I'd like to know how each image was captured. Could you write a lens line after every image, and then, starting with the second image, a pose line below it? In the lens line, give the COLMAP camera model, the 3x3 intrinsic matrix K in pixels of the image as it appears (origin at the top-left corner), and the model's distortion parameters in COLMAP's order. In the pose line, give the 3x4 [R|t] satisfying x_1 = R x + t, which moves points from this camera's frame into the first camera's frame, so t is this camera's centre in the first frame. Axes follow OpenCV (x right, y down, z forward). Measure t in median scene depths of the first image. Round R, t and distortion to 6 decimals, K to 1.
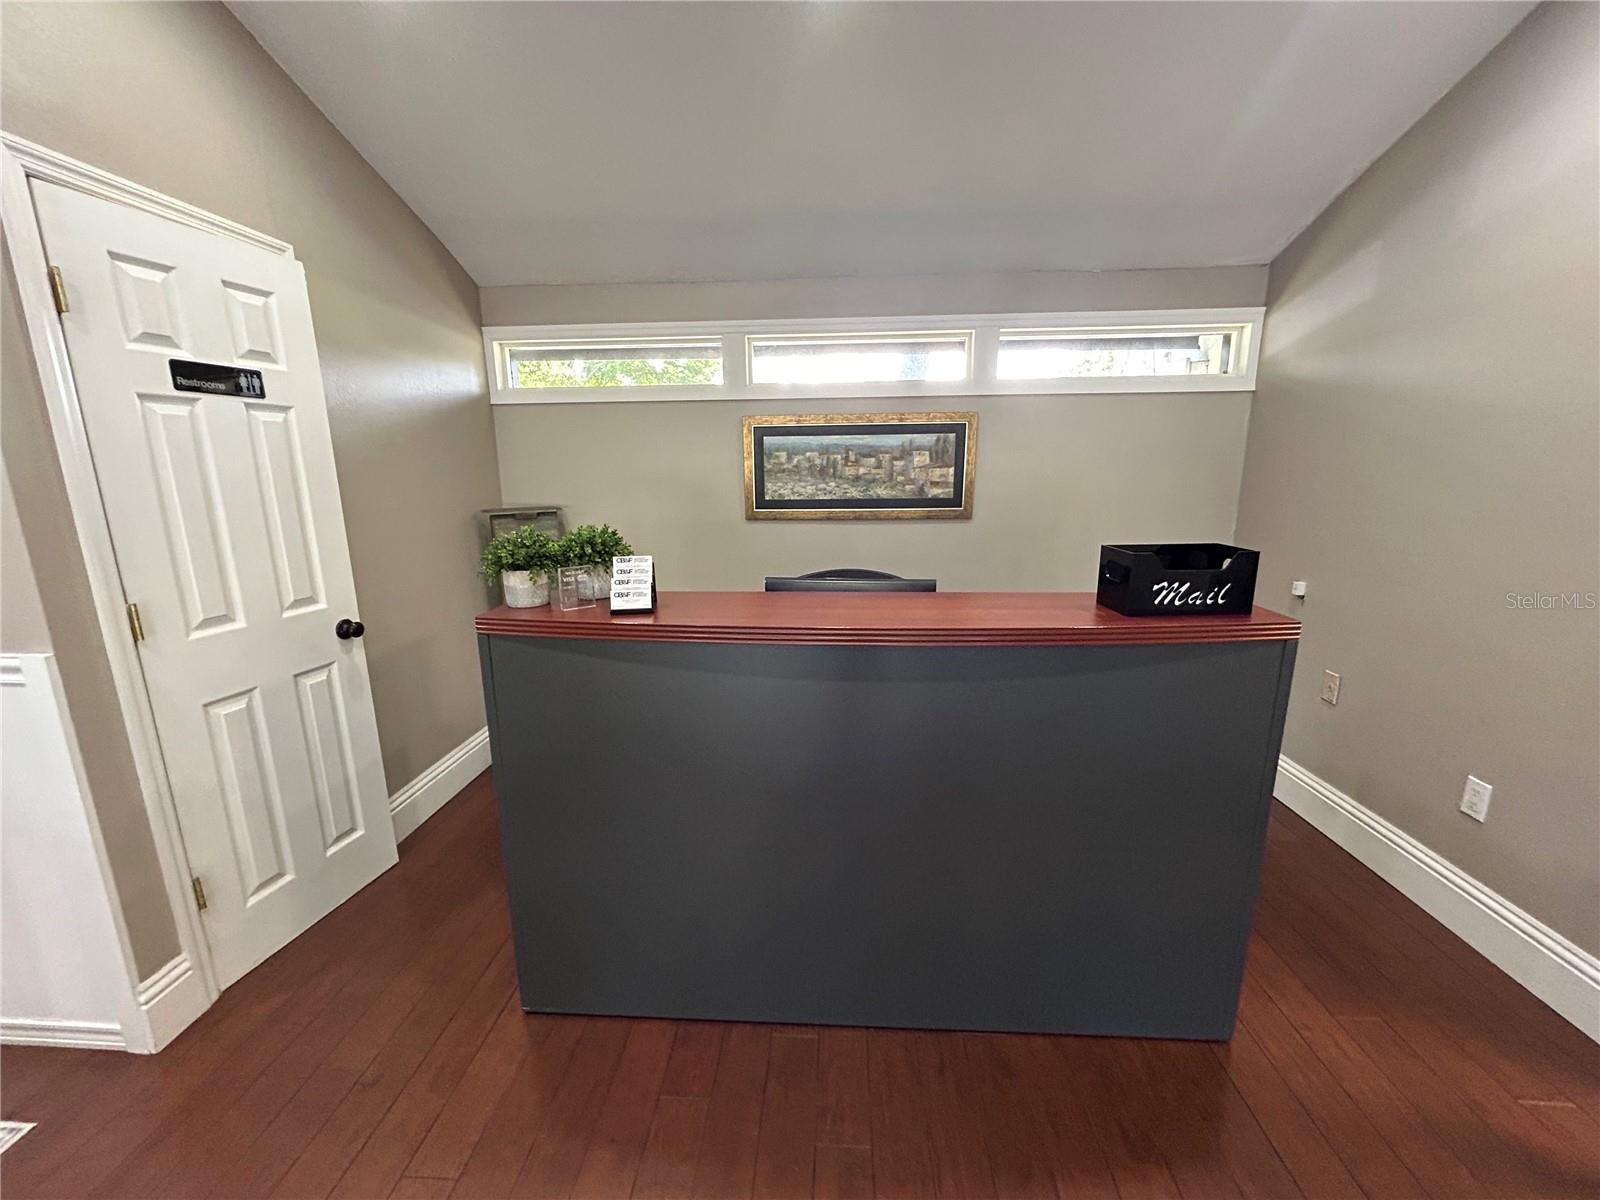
lens RADIAL K [[642.5, 0, 800.0], [0, 642.5, 605.5], [0, 0, 1]] dist [0.000885, 0.000315]
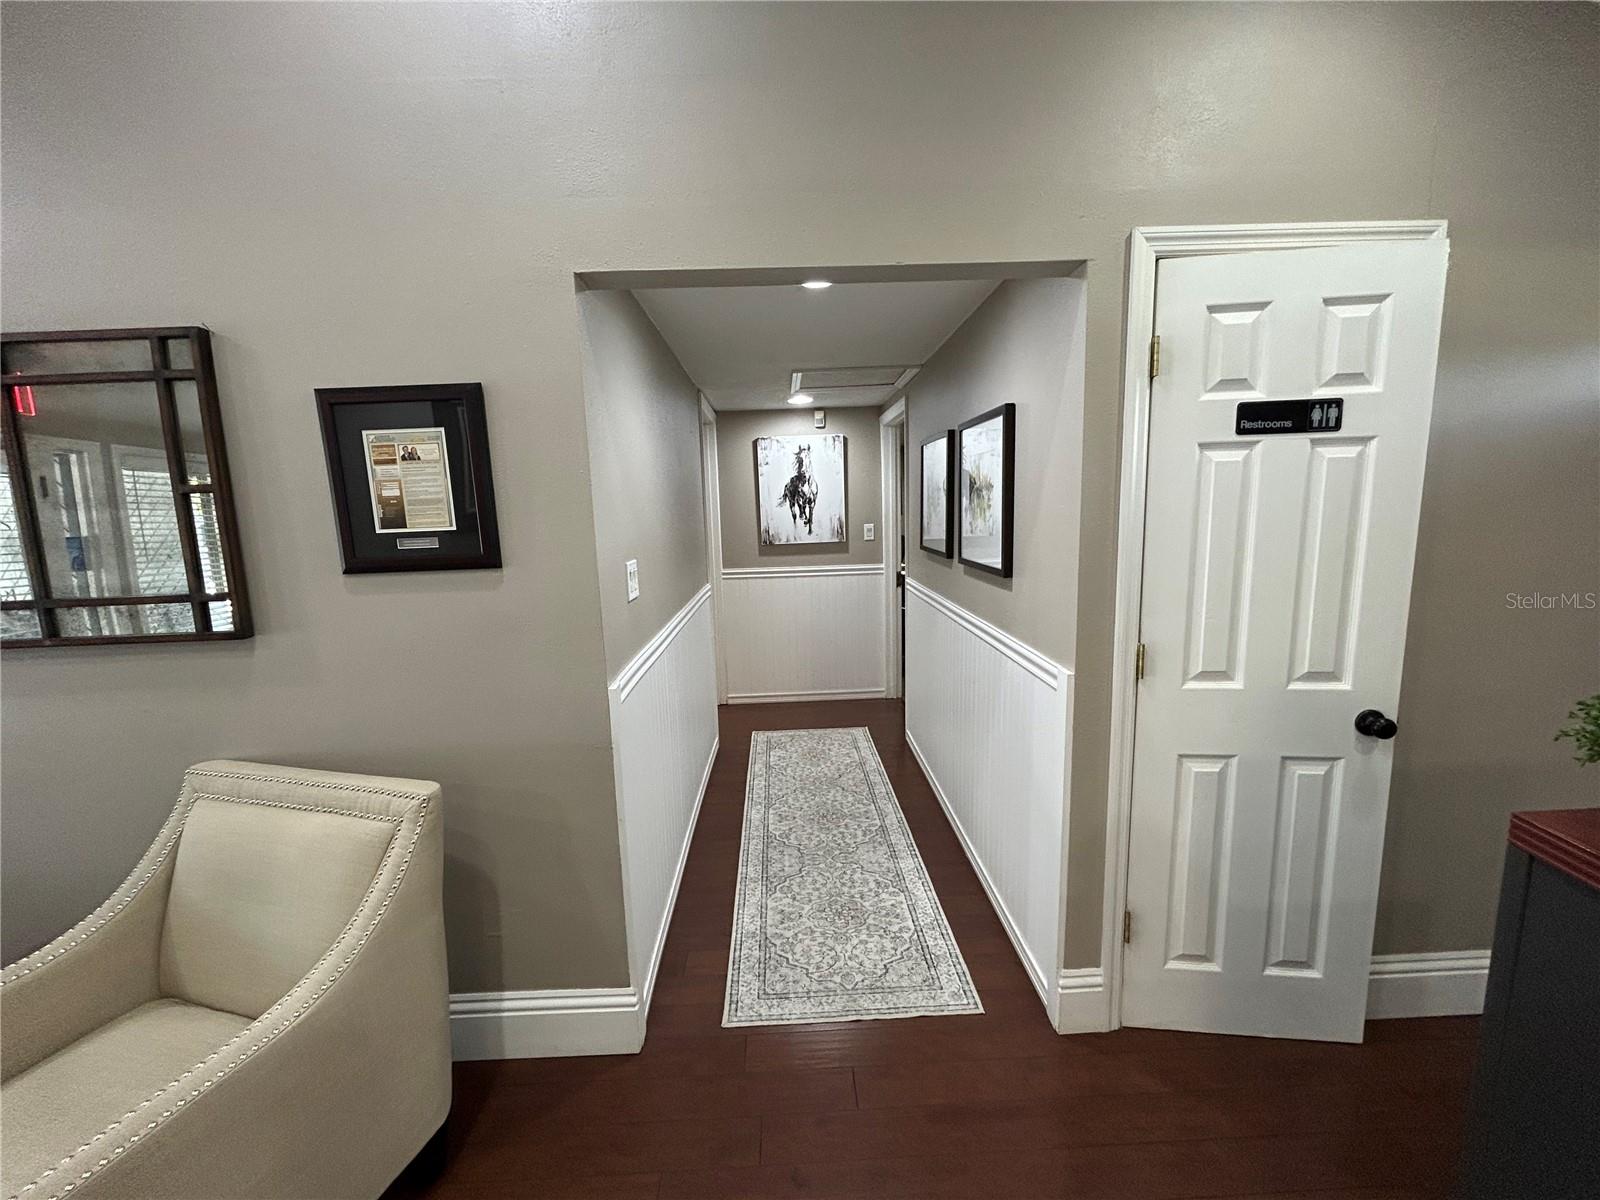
lens RADIAL K [[642.5, 0, 800.0], [0, 642.5, 605.5], [0, 0, 1]] dist [0.000885, 0.000315]
pose [[0.085333, 0.154090, -0.984365, -0.047063], [-0.188505, 0.972622, 0.135910, -0.088734], [0.978358, 0.173960, 0.112044, 0.279644]]
